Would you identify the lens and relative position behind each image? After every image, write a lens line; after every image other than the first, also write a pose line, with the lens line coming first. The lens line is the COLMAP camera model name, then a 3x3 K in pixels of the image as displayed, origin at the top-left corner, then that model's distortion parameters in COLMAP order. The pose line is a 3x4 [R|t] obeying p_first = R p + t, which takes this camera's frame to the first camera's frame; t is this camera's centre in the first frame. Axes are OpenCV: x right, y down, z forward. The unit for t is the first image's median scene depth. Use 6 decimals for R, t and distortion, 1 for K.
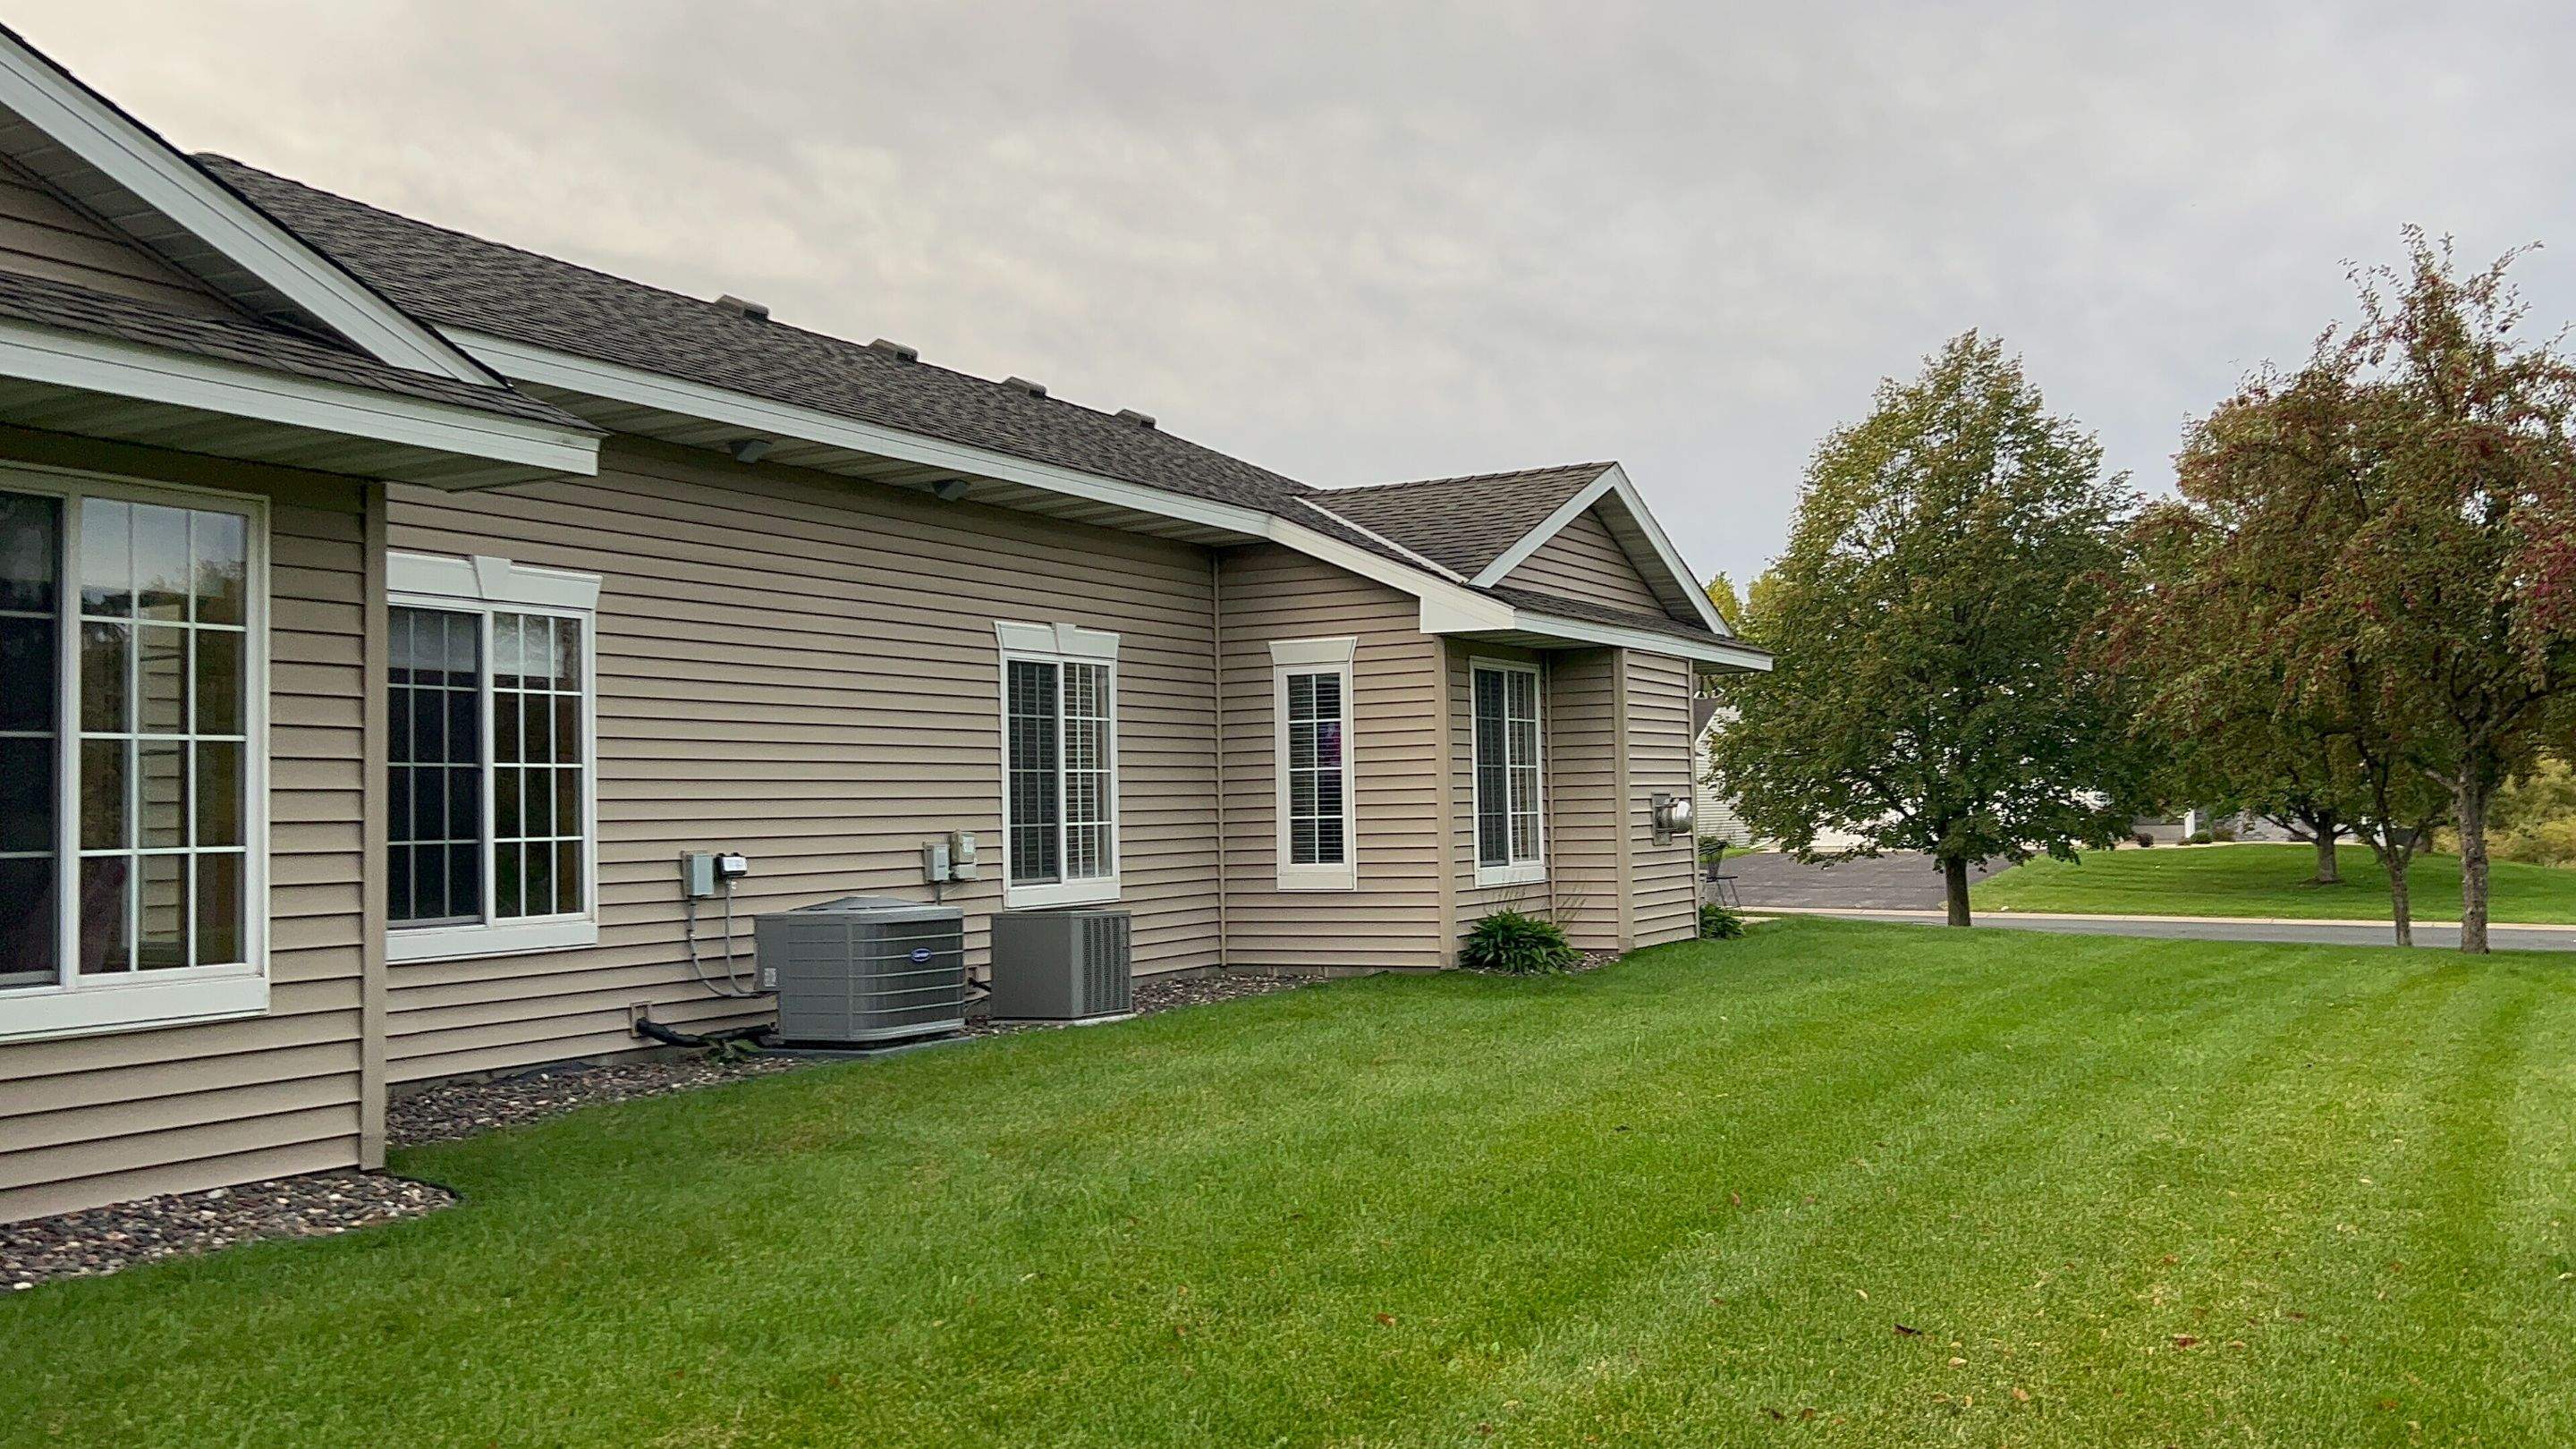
lens RADIAL K [[2081.9, 0, 1344.0], [0, 2081.9, 711.9], [0, 0, 1]] dist [0.122942, -0.210167]
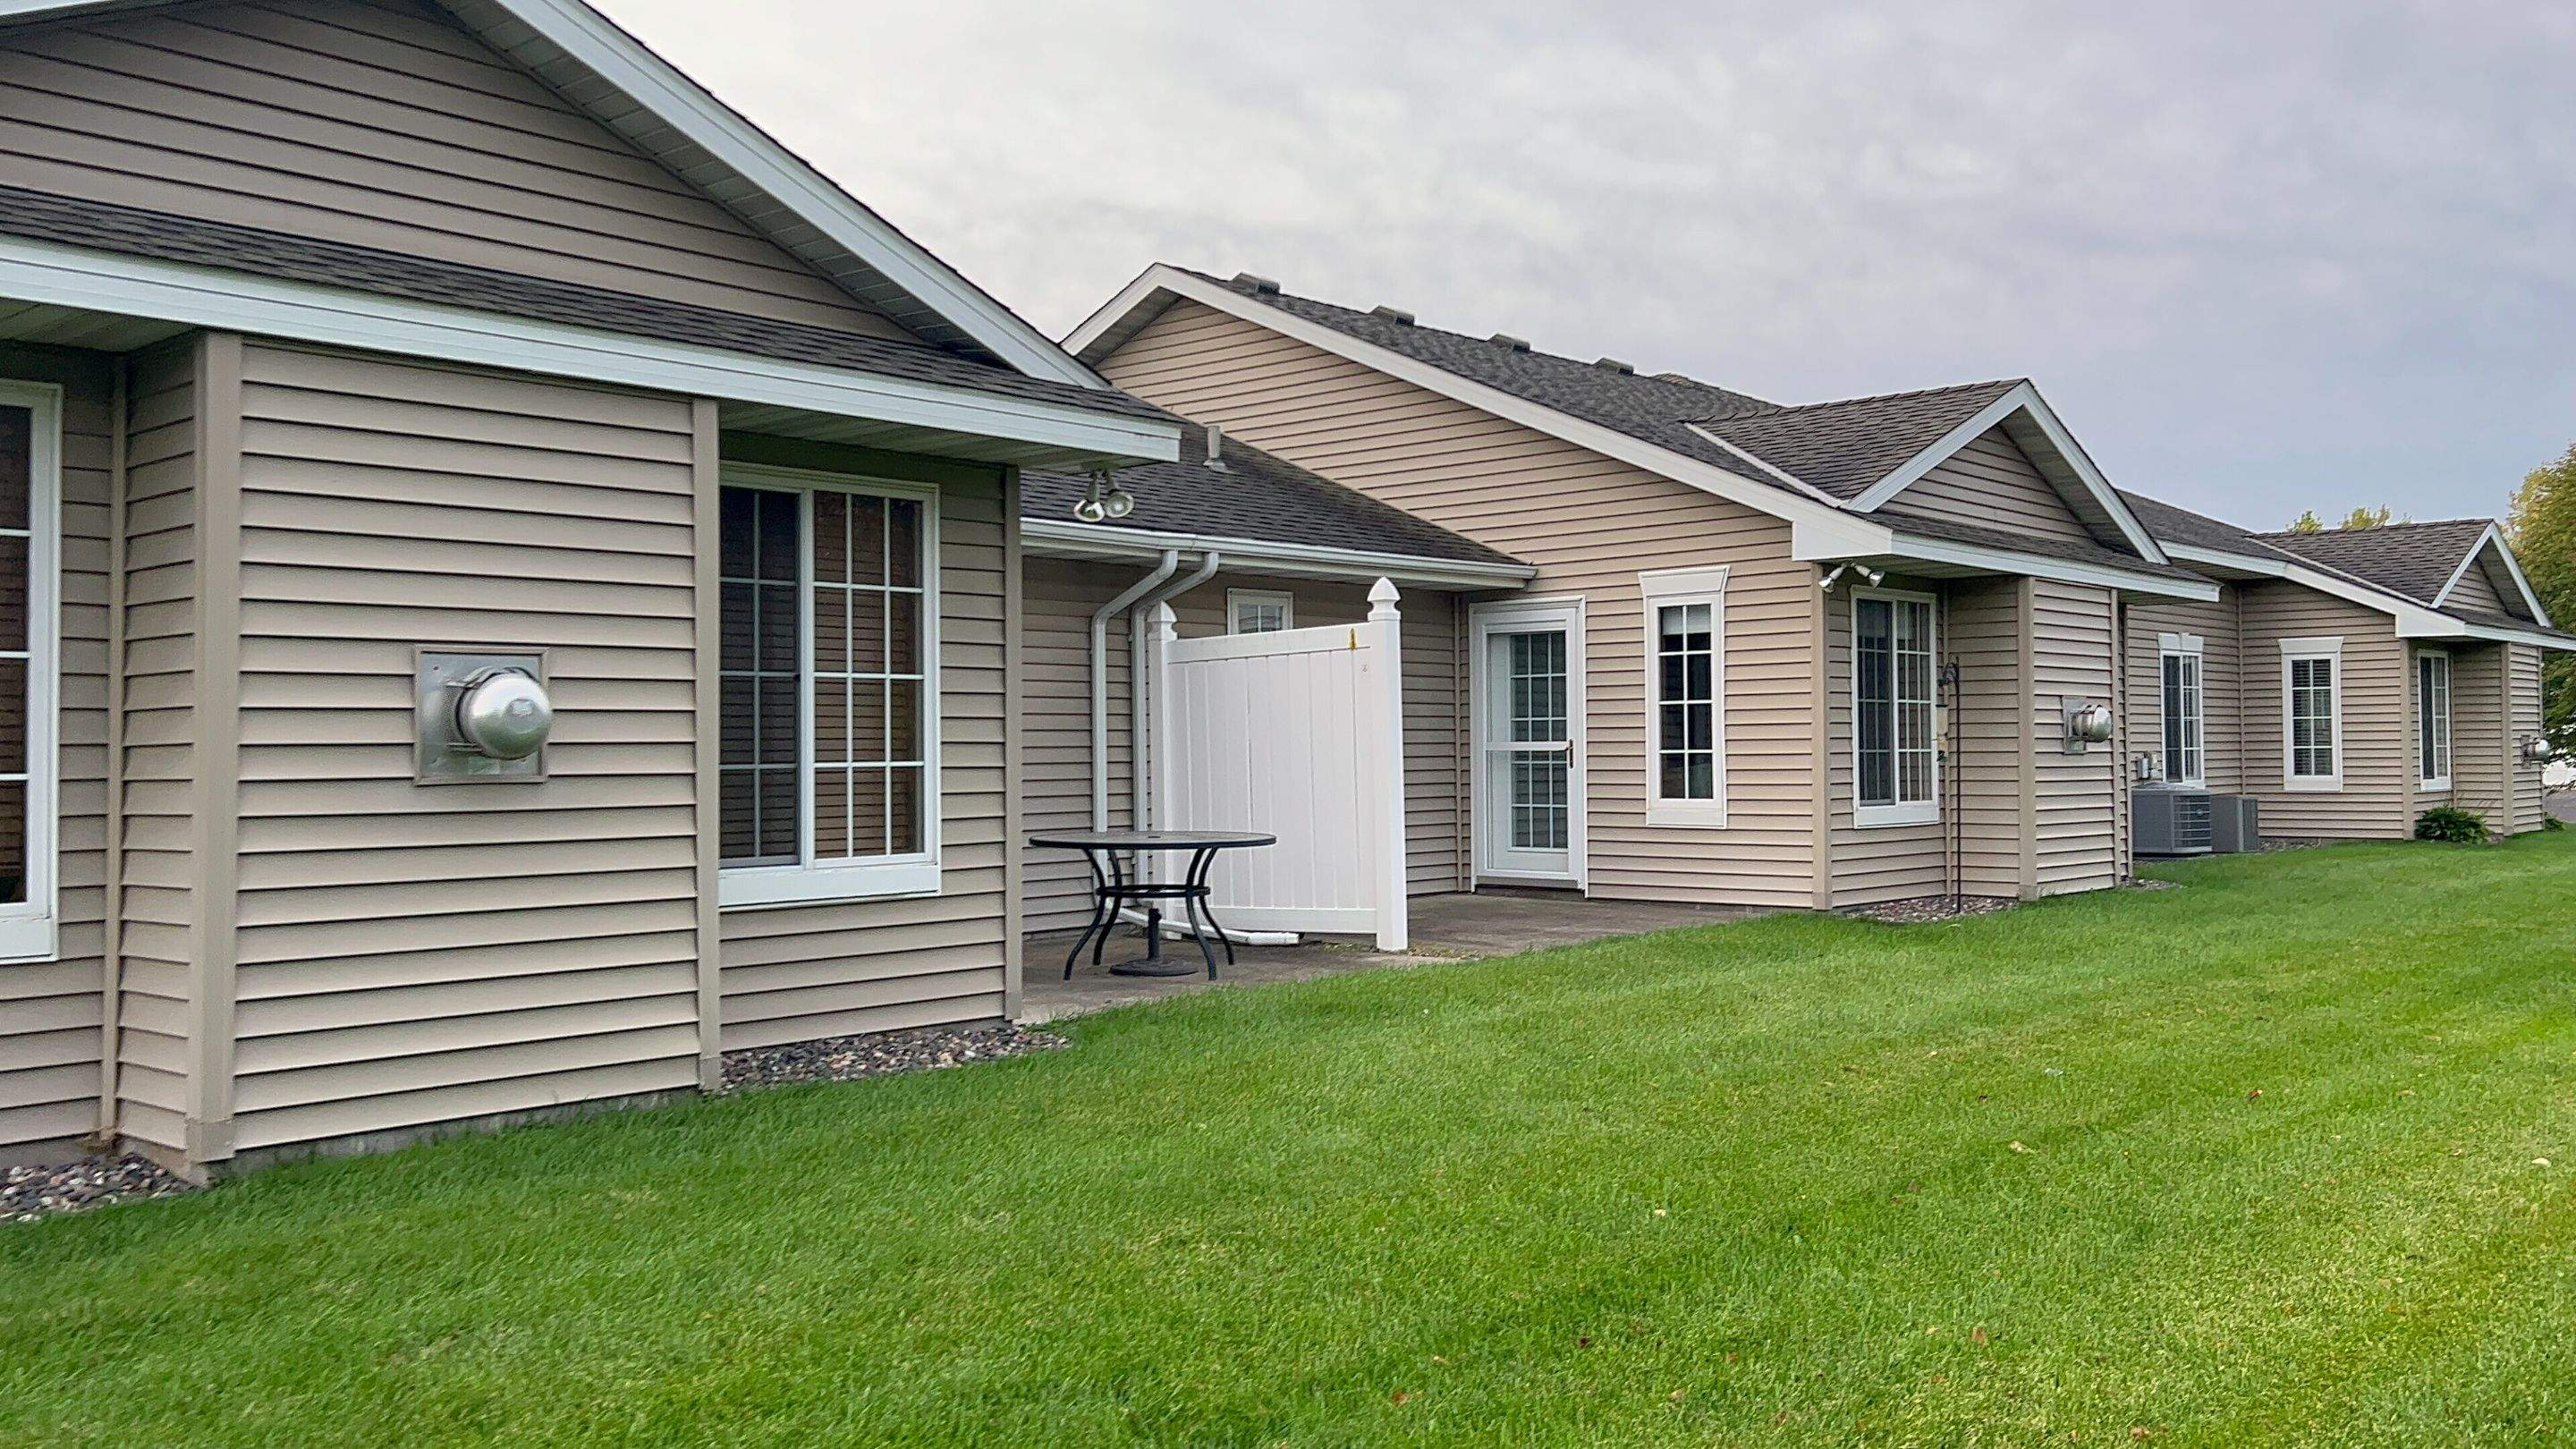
lens RADIAL K [[2132.6, 0, 1338.7], [0, 2132.6, 699.7], [0, 0, 1]] dist [0.086075, -0.149528]
pose [[0.976071, 0.008904, -0.217269, -0.388229], [-0.003000, 0.999618, 0.027490, -0.030576], [0.217430, -0.026180, 0.975725, -0.809998]]
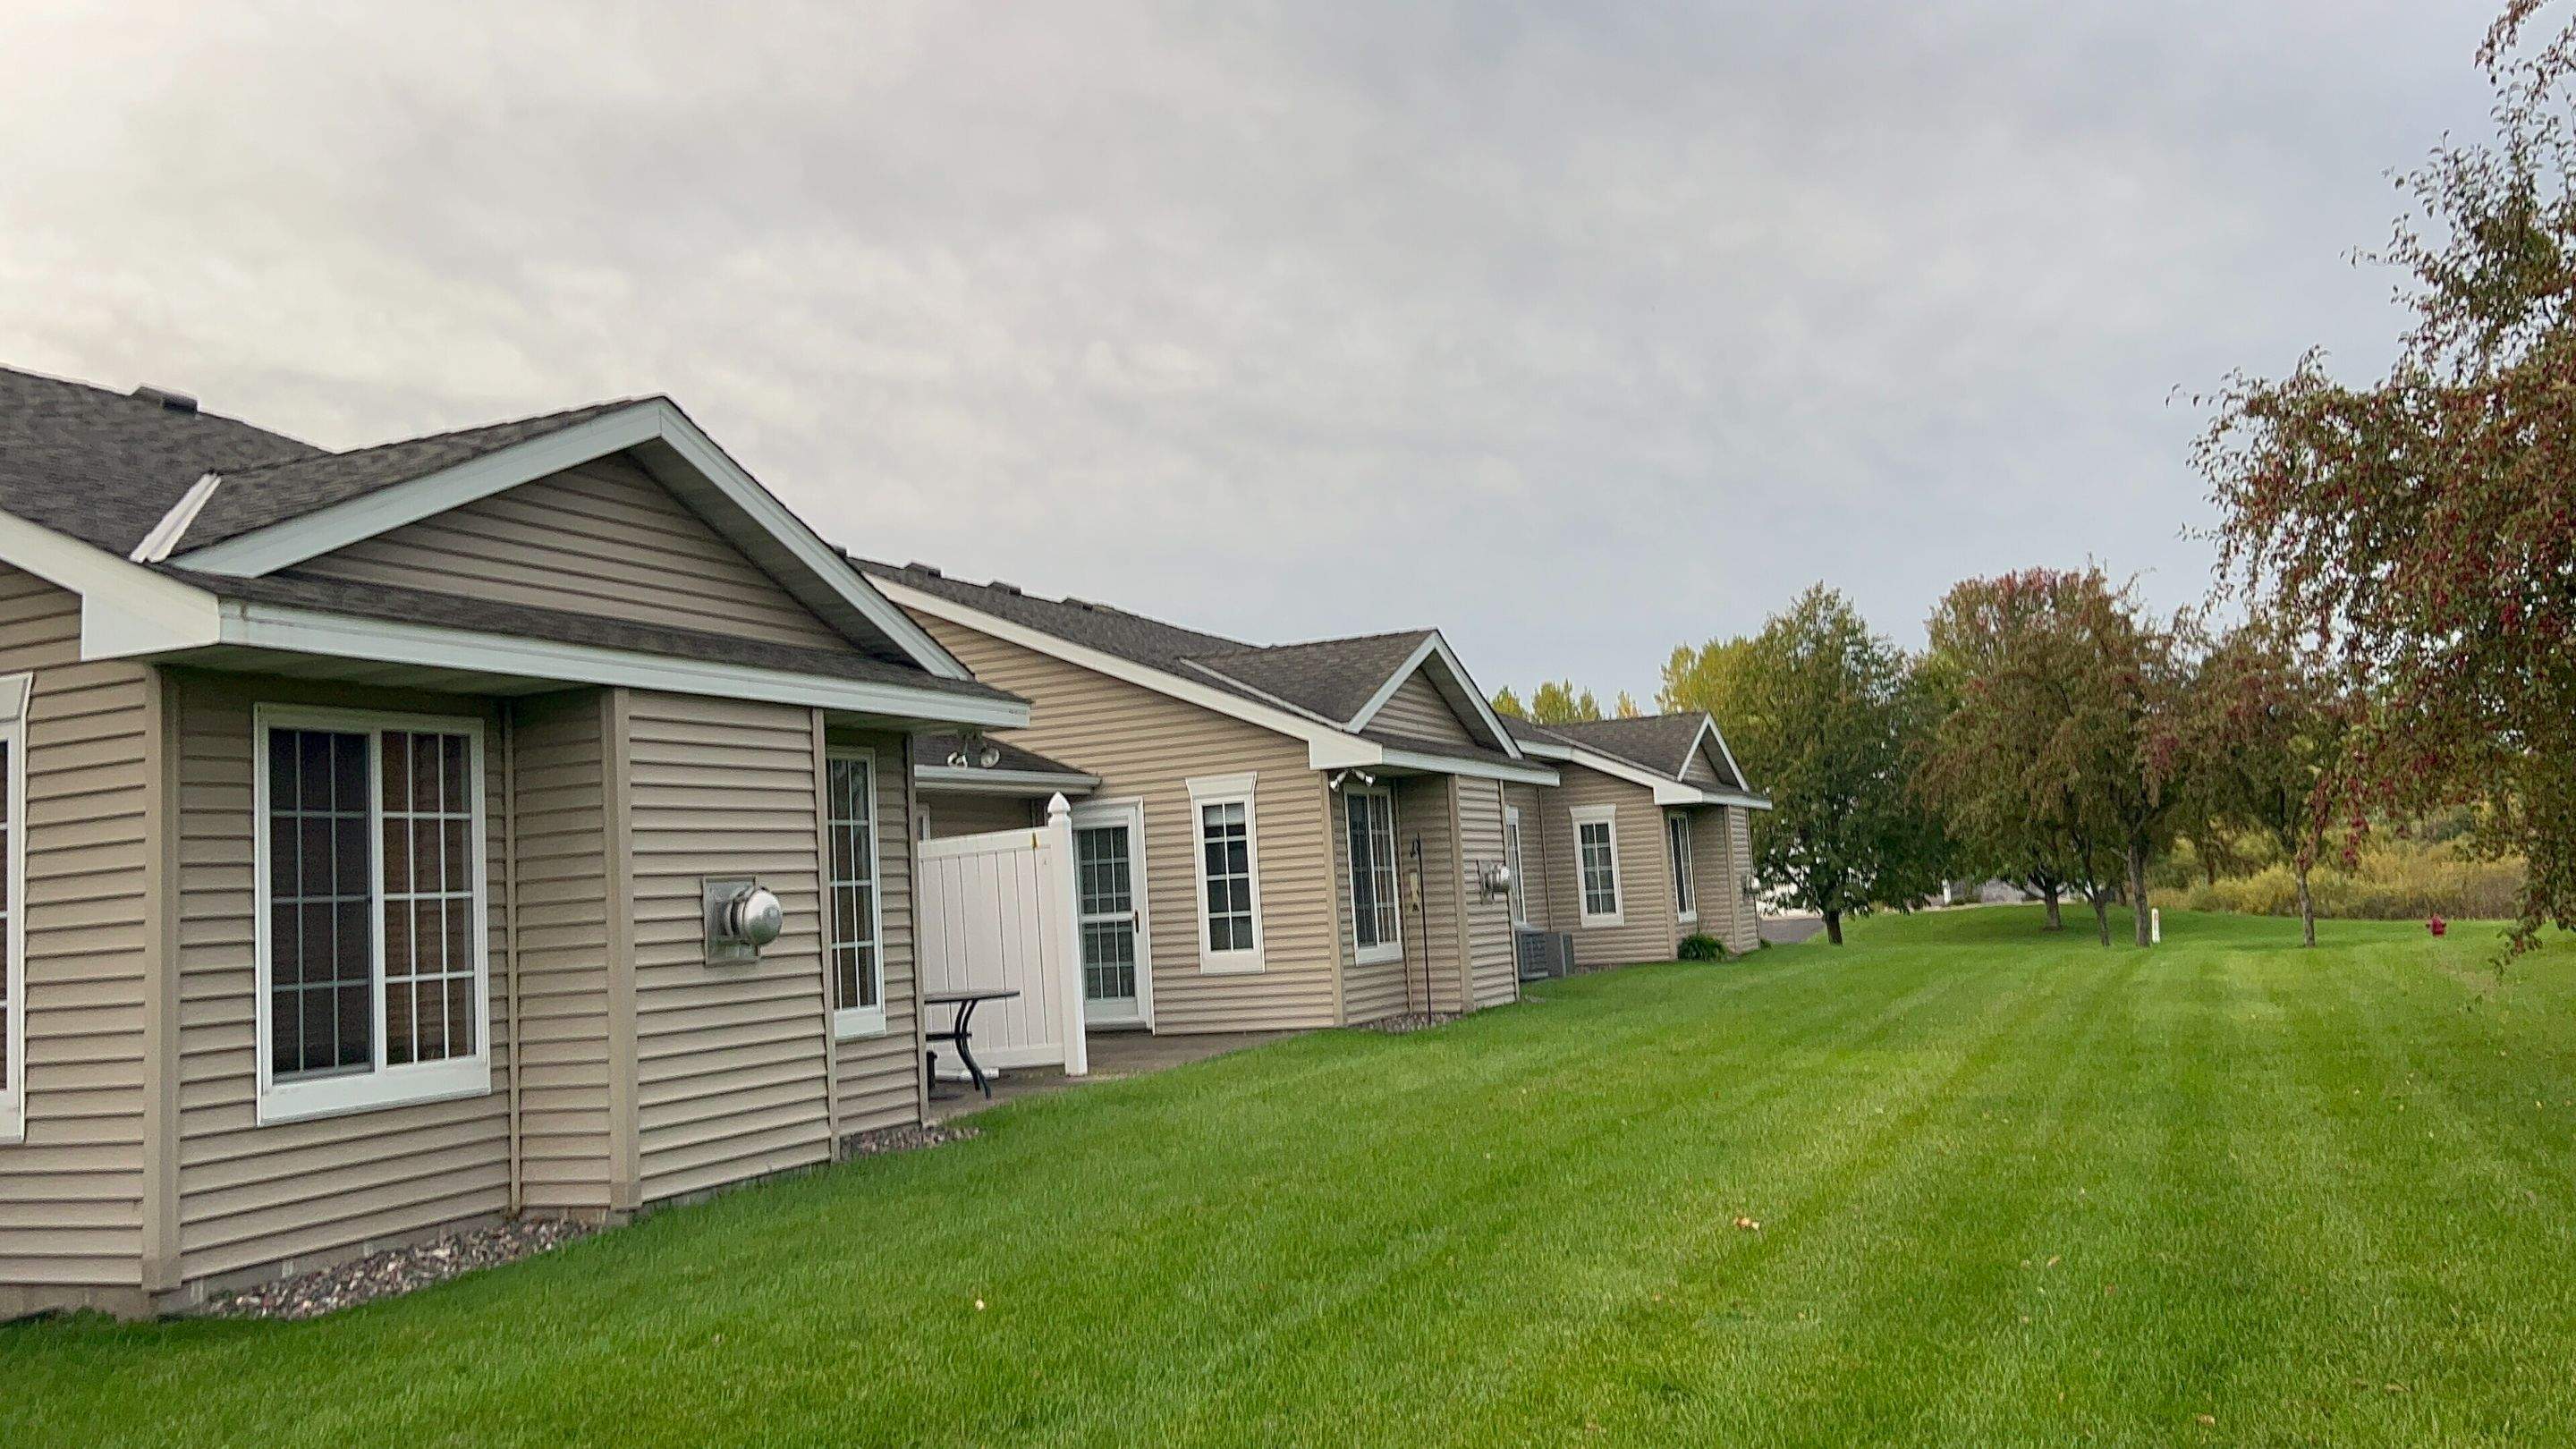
lens RADIAL K [[2158.1, 0, 1264.3], [0, 2158.1, 626.6], [0, 0, 1]] dist [0.118274, -0.201977]
pose [[0.994696, -0.026446, 0.099399, -0.552616], [0.034827, 0.995895, -0.083544, -0.044062], [-0.096782, 0.086563, 0.991534, -1.139570]]
